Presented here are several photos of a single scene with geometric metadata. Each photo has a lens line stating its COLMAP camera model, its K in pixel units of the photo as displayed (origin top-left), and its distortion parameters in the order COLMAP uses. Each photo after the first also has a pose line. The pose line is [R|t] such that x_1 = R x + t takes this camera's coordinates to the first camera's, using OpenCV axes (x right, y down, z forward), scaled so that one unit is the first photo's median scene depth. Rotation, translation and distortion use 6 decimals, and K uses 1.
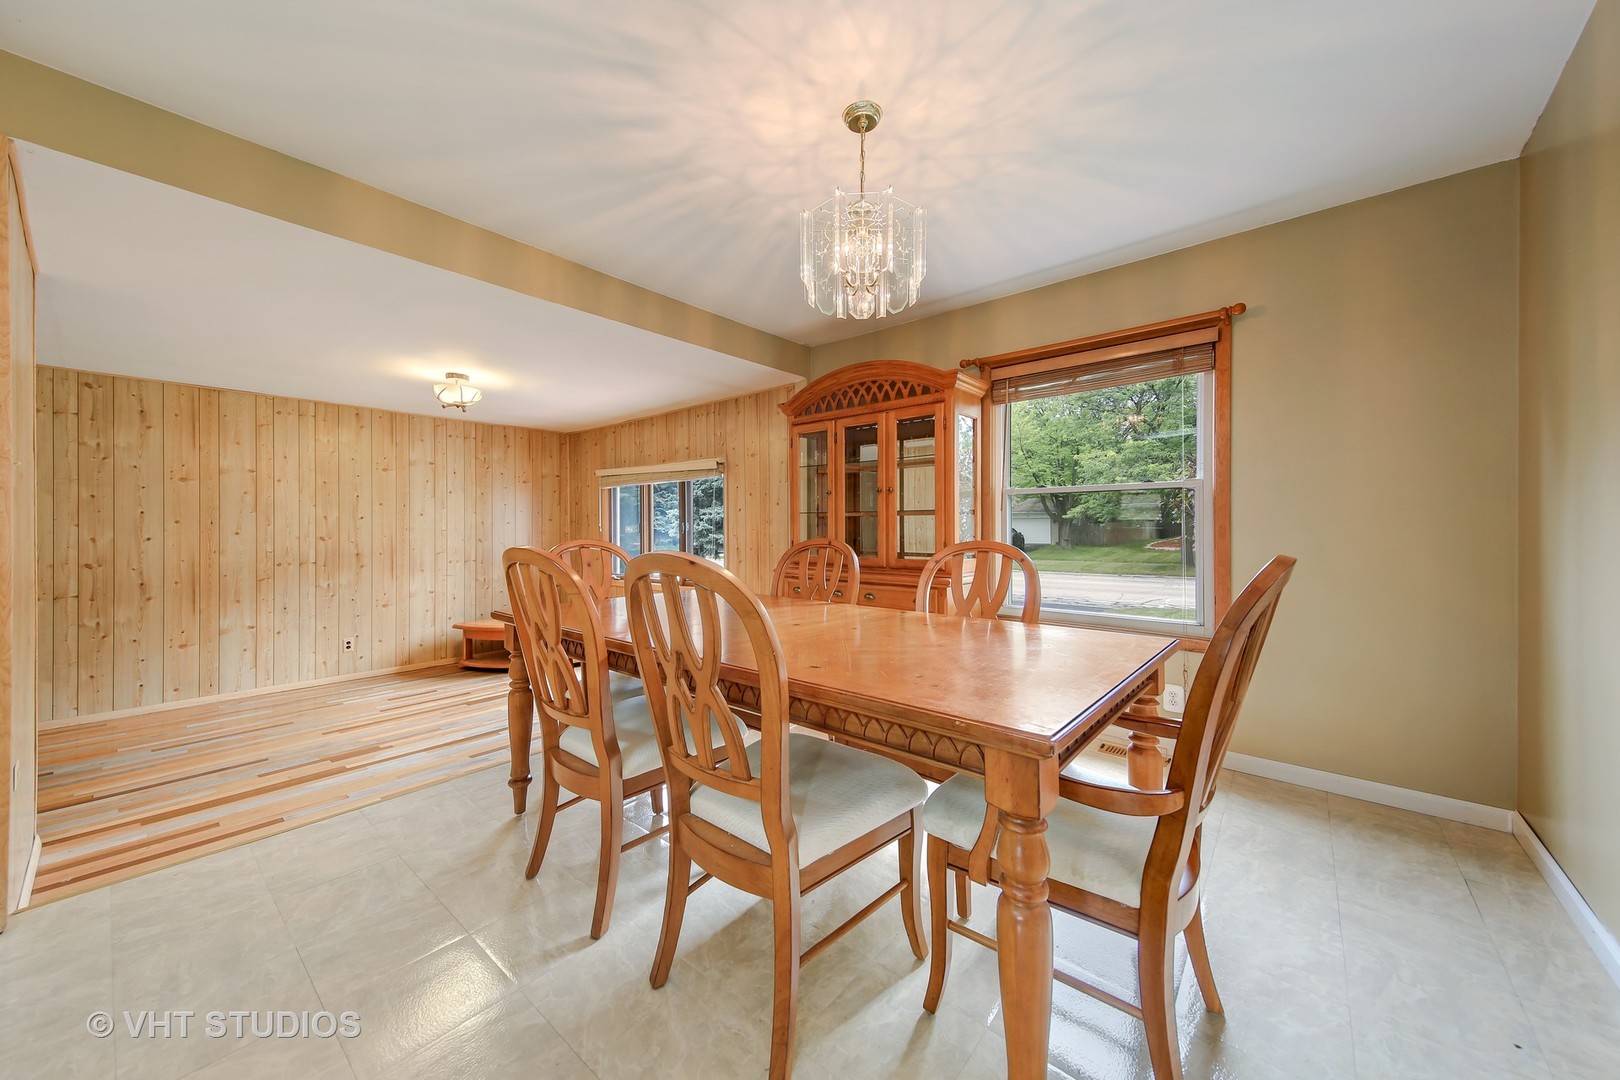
lens RADIAL K [[569.5, 0, 810.0], [0, 569.5, 540.0], [0, 0, 1]] dist [0.043941, -0.000028]
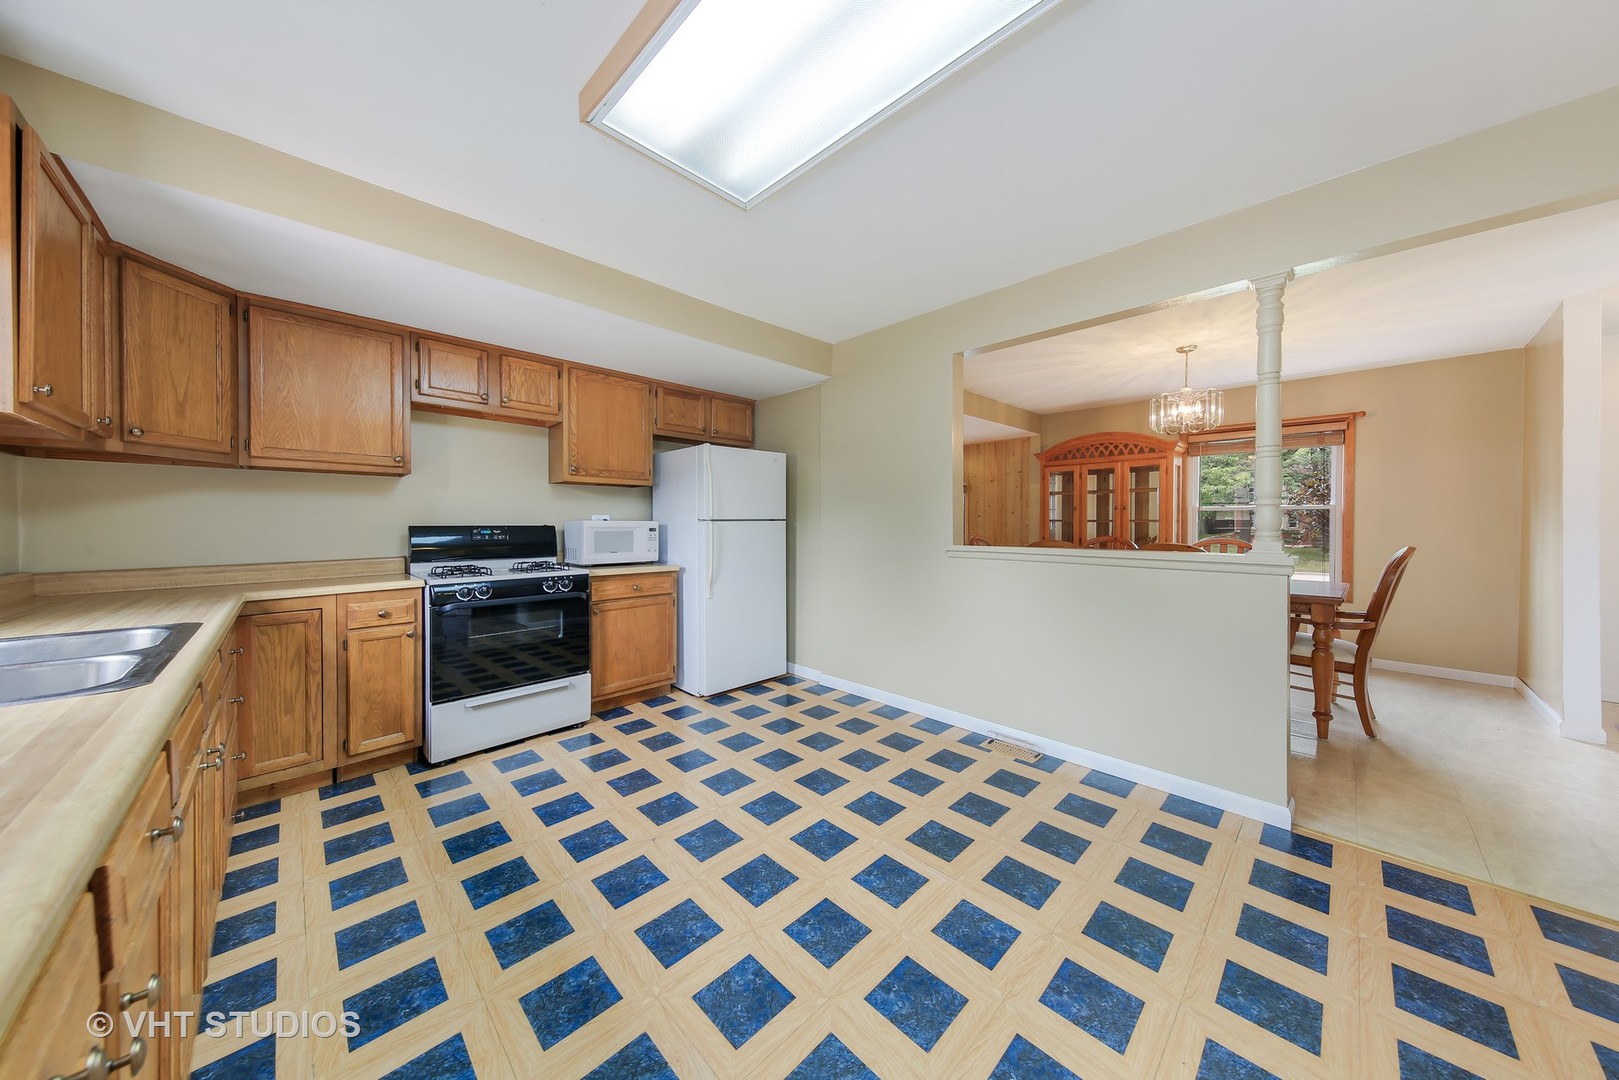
lens RADIAL K [[519.3, 0, 817.8], [0, 519.3, 538.6], [0, 0, 1]] dist [0.028432, -0.000076]
pose [[0.996214, 0.005320, -0.086771, -0.643286], [-0.004510, 0.999944, 0.009527, -0.007411], [0.086817, -0.009099, 0.996183, -0.647052]]
